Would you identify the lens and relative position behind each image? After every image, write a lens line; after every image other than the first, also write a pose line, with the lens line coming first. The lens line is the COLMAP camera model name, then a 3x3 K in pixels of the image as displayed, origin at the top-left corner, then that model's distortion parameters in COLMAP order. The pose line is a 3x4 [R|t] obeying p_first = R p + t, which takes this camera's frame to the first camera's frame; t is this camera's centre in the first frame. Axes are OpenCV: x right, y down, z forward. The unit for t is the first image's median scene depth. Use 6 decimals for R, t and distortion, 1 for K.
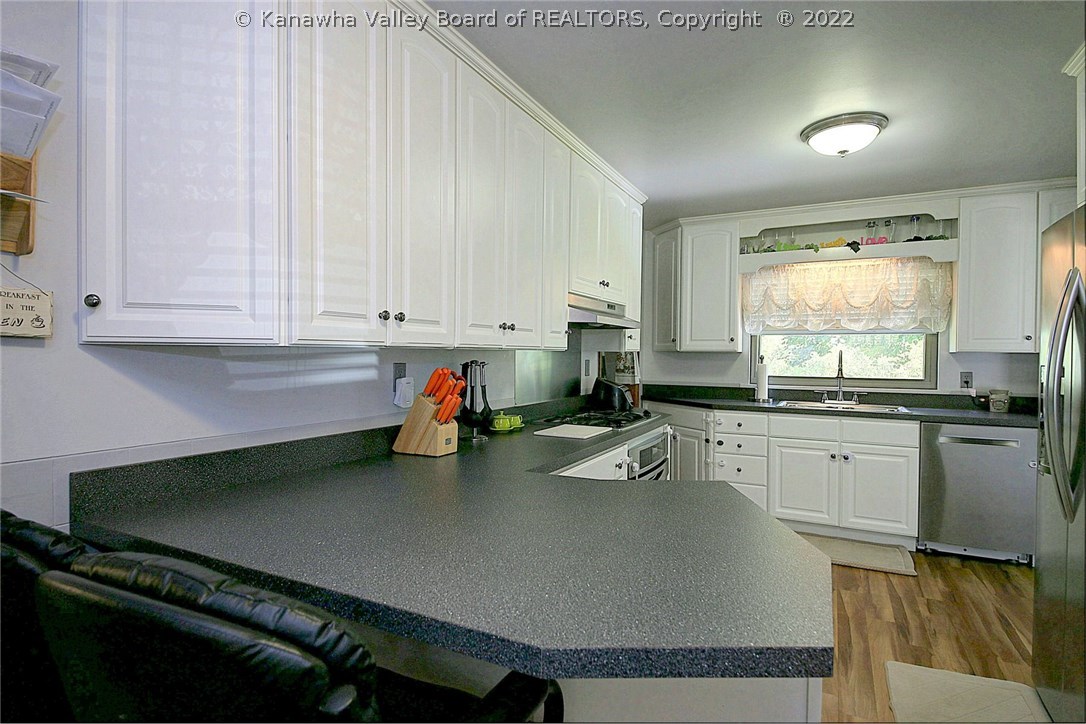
lens RADIAL K [[575.8, 0, 543.6], [0, 575.8, 366.1], [0, 0, 1]] dist [0.058231, -0.046629]
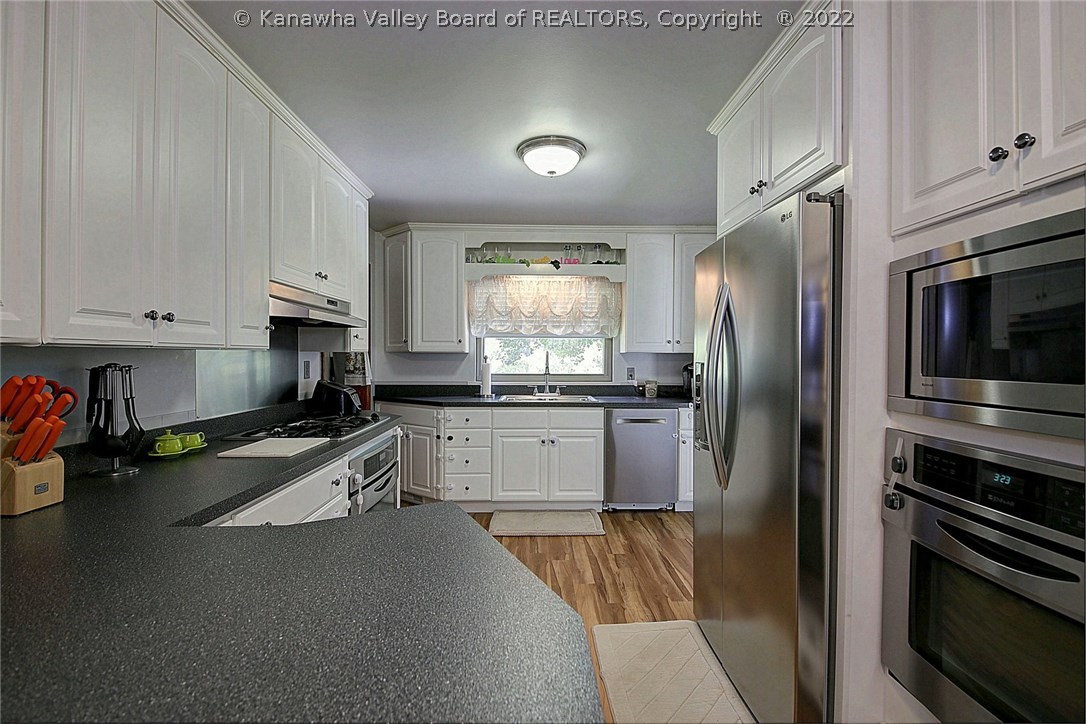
lens RADIAL K [[495.9, 0, 543.0], [0, 495.9, 362.0], [0, 0, 1]] dist [0.000539, -0.000154]
pose [[0.887698, -0.009941, 0.460319, 0.041179], [0.013226, 0.999905, -0.003912, -0.001332], [-0.460236, 0.009561, 0.887745, 0.120339]]
